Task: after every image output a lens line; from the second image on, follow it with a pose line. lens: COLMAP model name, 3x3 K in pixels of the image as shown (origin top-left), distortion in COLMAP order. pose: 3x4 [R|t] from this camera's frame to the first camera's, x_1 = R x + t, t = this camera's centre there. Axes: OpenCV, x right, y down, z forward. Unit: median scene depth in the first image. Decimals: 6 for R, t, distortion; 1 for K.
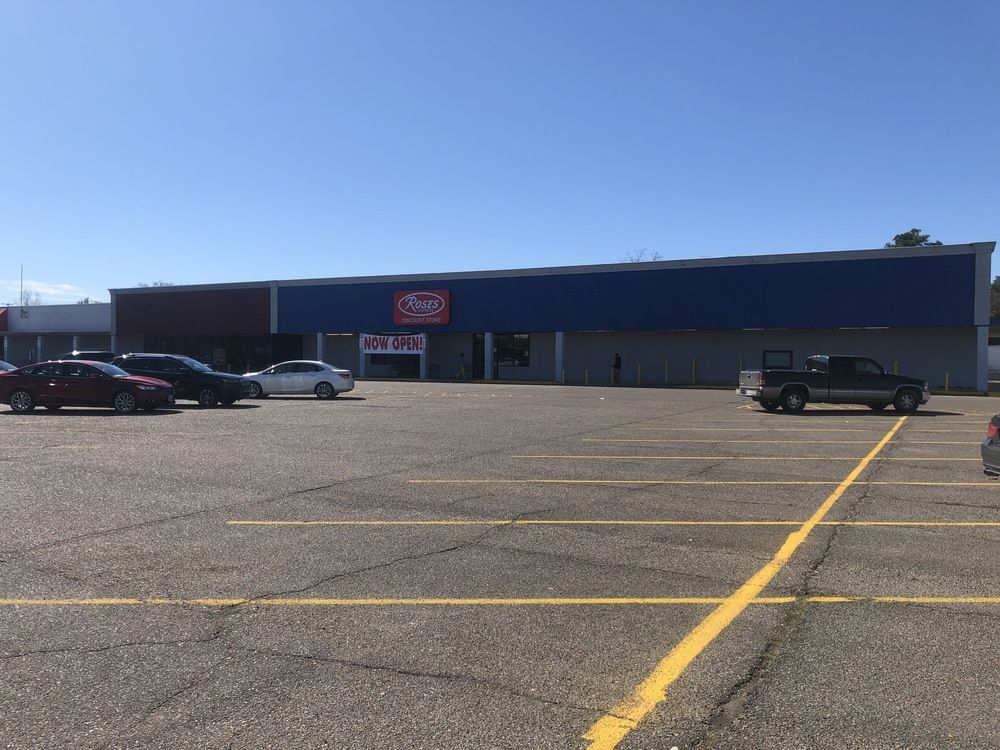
lens RADIAL K [[800.9, 0, 502.4], [0, 800.9, 385.2], [0, 0, 1]] dist [0.031911, -0.031482]
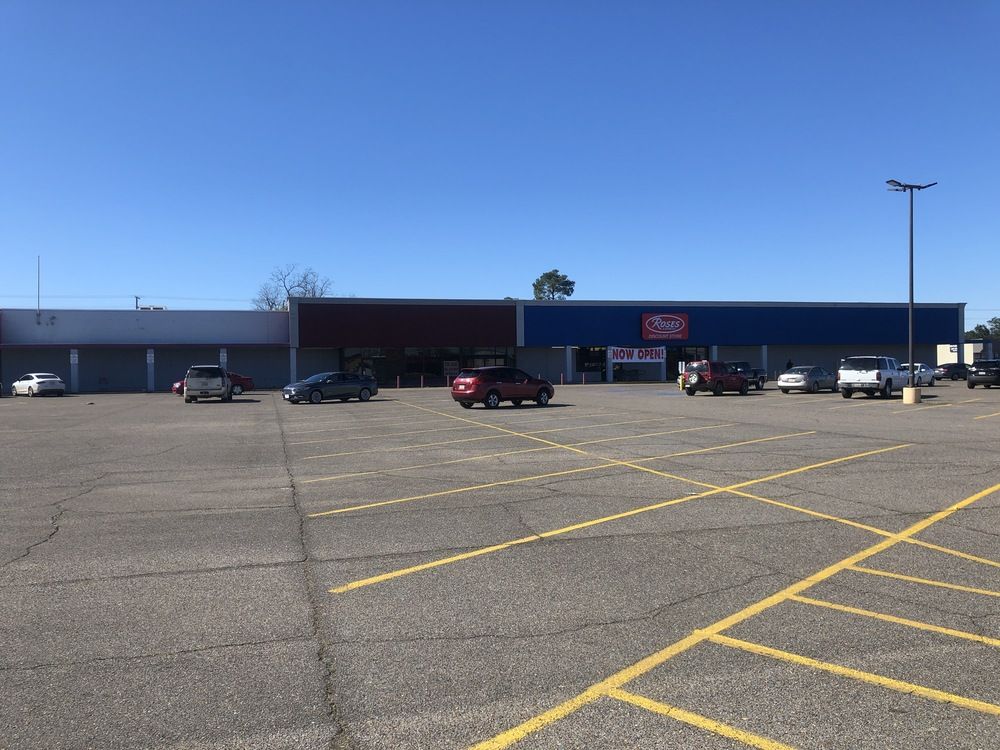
lens RADIAL K [[800.9, 0, 504.9], [0, 800.9, 376.0], [0, 0, 1]] dist [0.031911, -0.031482]
pose [[0.708758, -0.025272, 0.704999, -1.189229], [0.043882, 0.999002, -0.008305, -0.016544], [-0.704086, 0.036823, 0.709160, 0.251663]]
